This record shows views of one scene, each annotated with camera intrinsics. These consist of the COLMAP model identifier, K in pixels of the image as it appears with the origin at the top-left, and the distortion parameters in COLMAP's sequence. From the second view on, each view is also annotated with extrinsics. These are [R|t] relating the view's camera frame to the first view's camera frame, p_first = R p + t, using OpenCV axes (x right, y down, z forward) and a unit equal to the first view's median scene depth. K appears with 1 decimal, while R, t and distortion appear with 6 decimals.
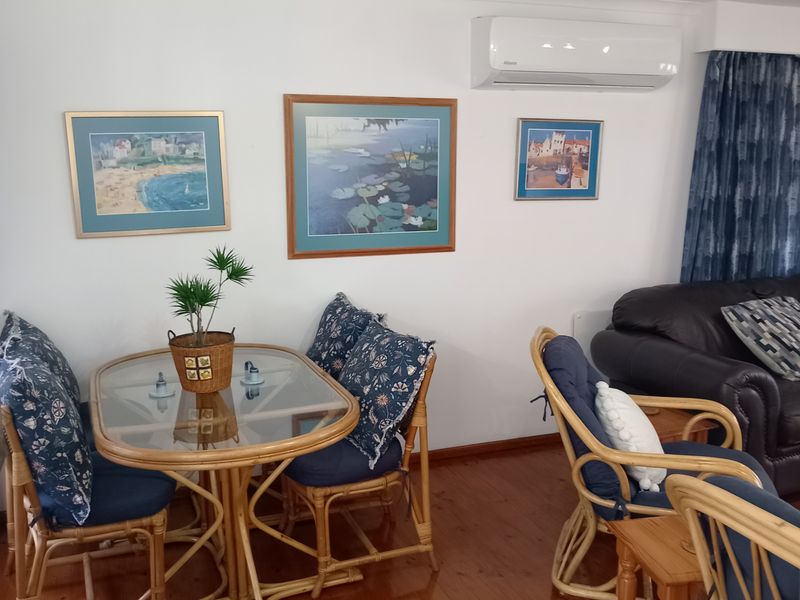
lens RADIAL K [[811.5, 0, 400.0], [0, 811.5, 300.0], [0, 0, 1]] dist [0.060508, -0.152723]
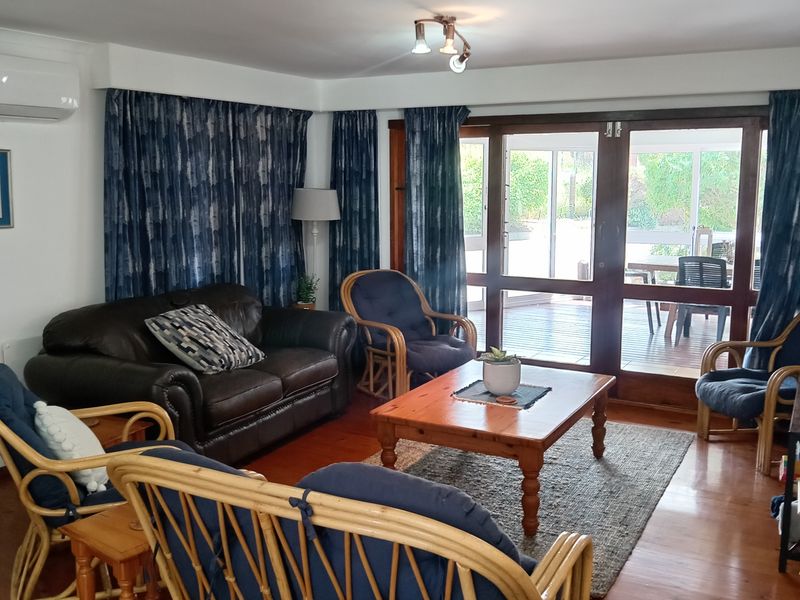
lens RADIAL K [[811.5, 0, 400.0], [0, 811.5, 300.0], [0, 0, 1]] dist [0.060508, -0.152723]
pose [[0.778373, -0.097250, 0.620224, -0.025208], [0.118083, 0.992975, 0.007505, 0.017779], [-0.616597, 0.067396, 0.784389, -0.101804]]
